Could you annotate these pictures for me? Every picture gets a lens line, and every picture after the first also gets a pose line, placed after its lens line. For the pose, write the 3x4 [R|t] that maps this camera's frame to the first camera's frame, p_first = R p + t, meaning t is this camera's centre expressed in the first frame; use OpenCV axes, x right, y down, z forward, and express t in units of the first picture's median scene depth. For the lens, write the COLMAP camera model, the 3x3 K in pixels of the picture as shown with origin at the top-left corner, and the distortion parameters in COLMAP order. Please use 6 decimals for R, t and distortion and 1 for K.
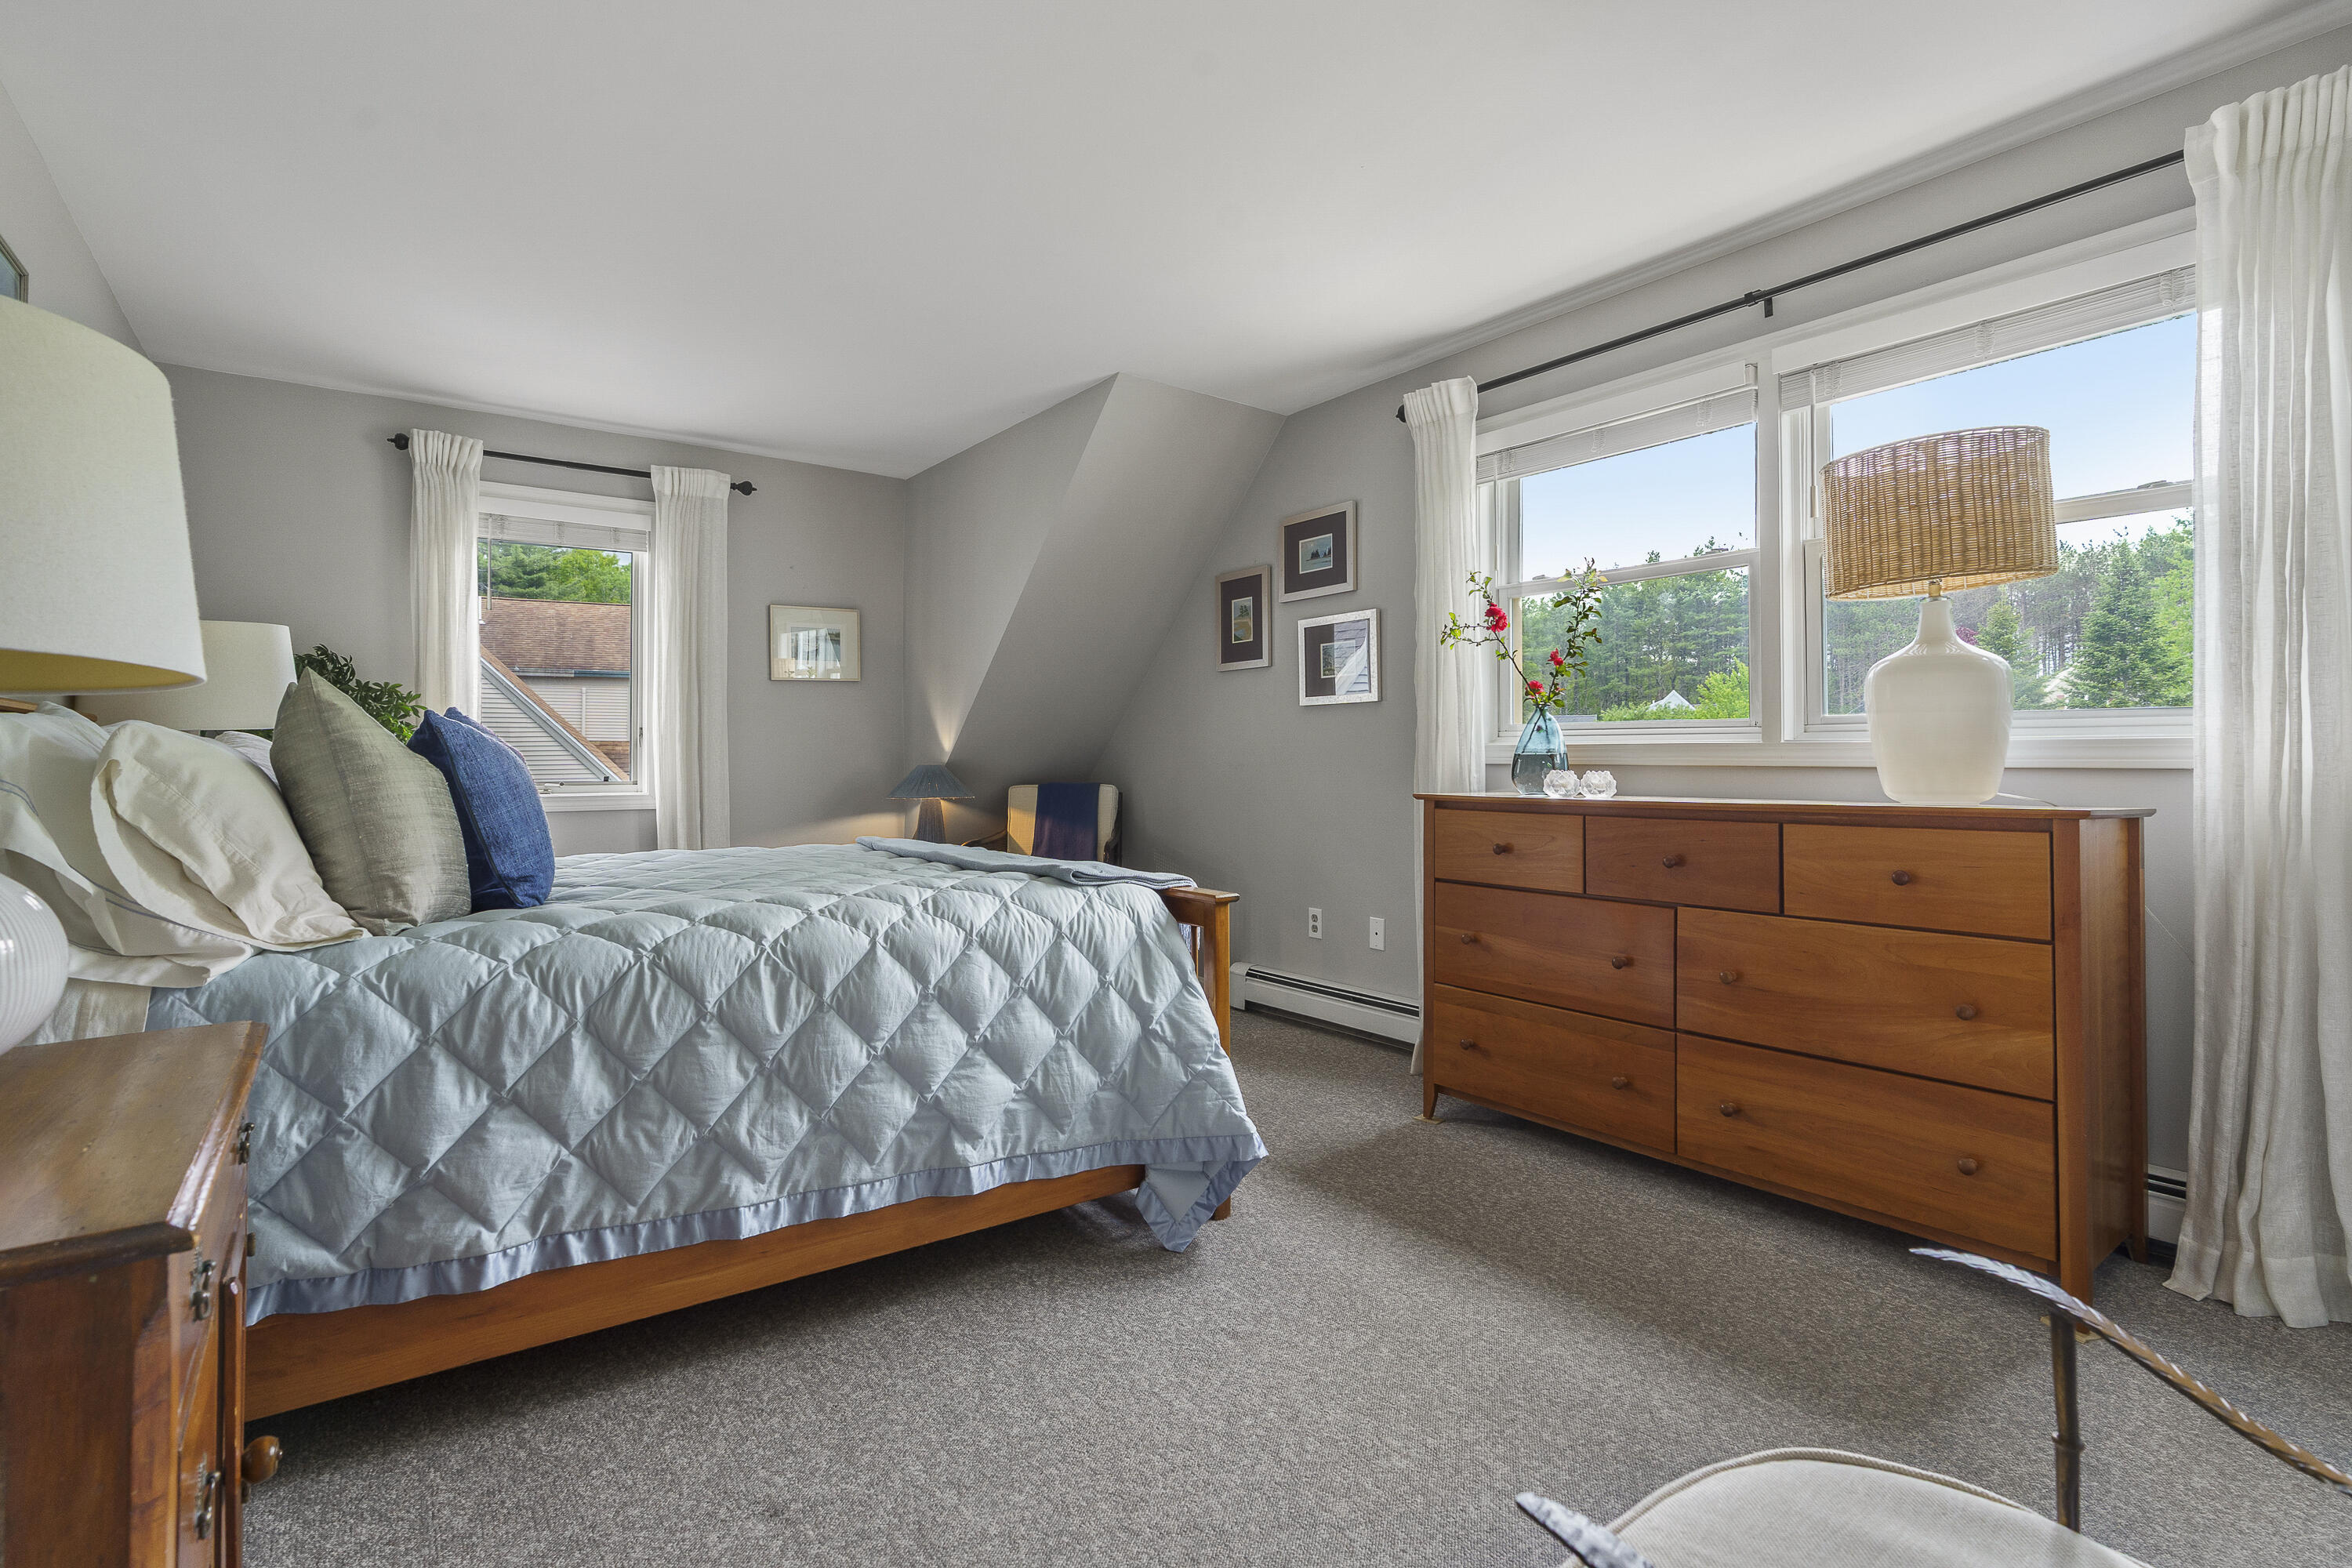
lens RADIAL K [[1093.9, 0, 1172.8], [0, 1093.9, 774.0], [0, 0, 1]] dist [-0.004333, -0.000298]
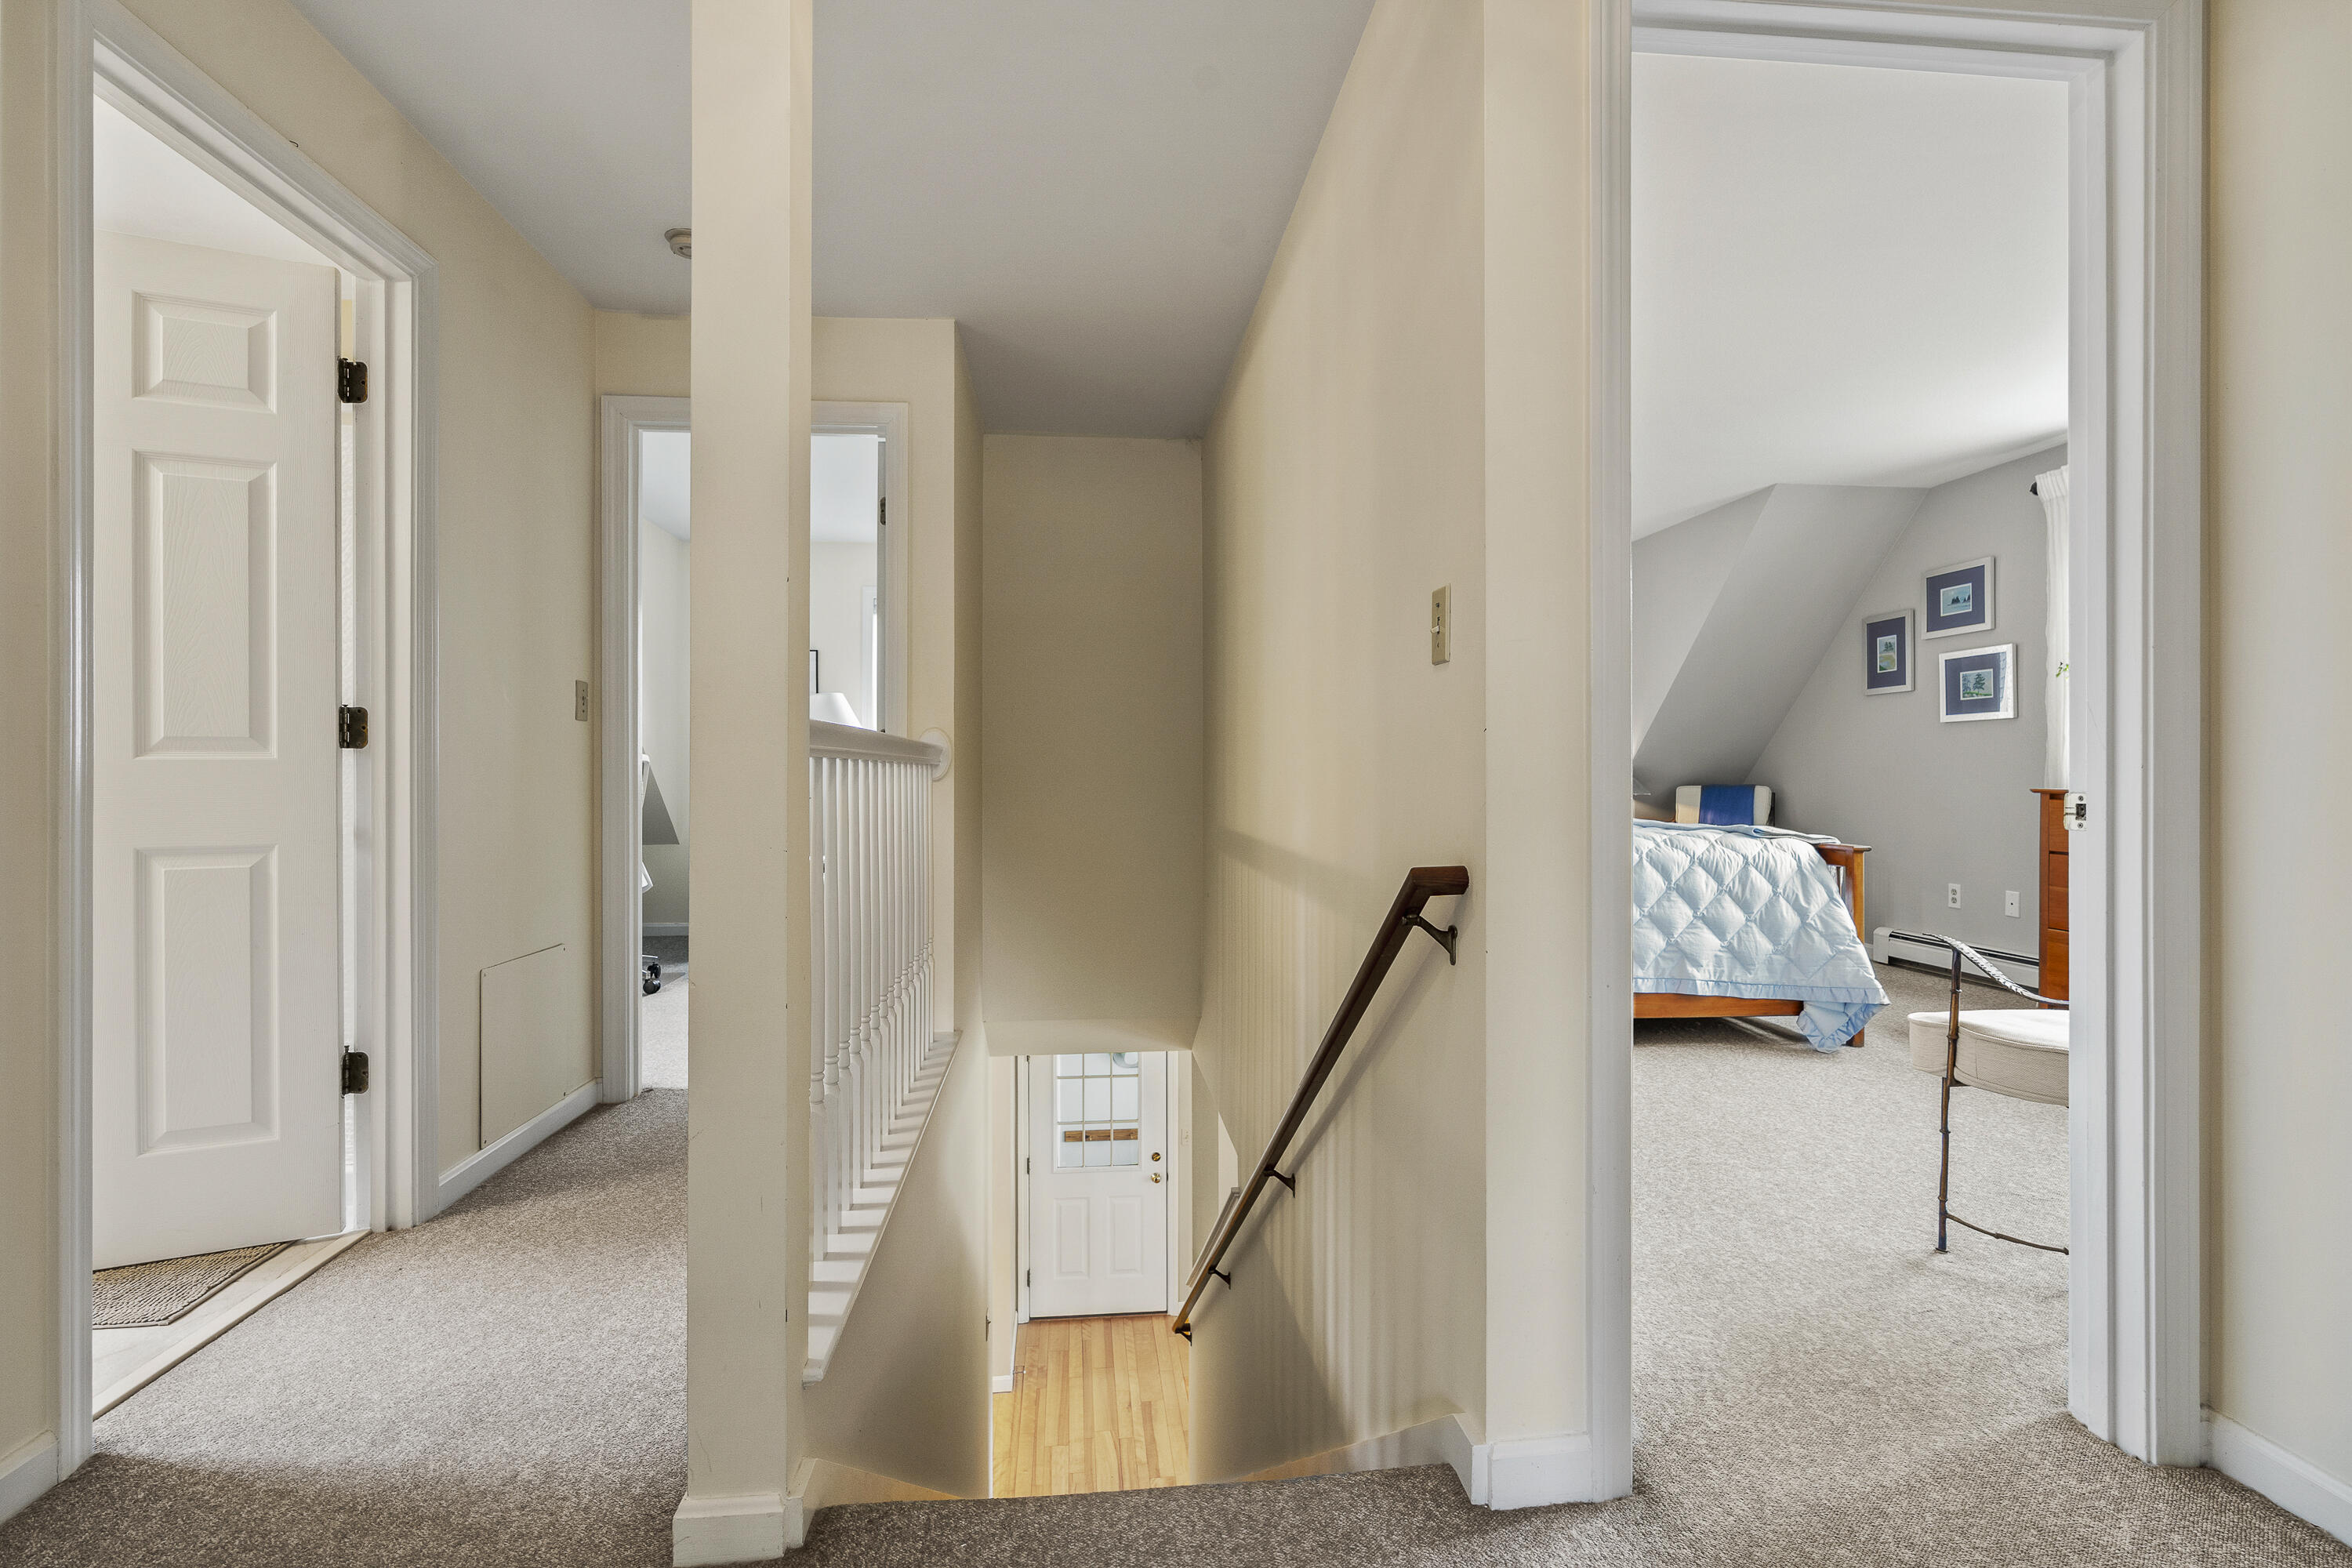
lens RADIAL K [[1093.9, 0, 1172.8], [0, 1093.9, 774.0], [0, 0, 1]] dist [-0.004333, -0.000298]
pose [[0.860014, 0.003264, -0.510260, -0.003254], [-0.009142, 0.999918, -0.009011, 0.029846], [0.510189, 0.012414, 0.859973, -0.939899]]
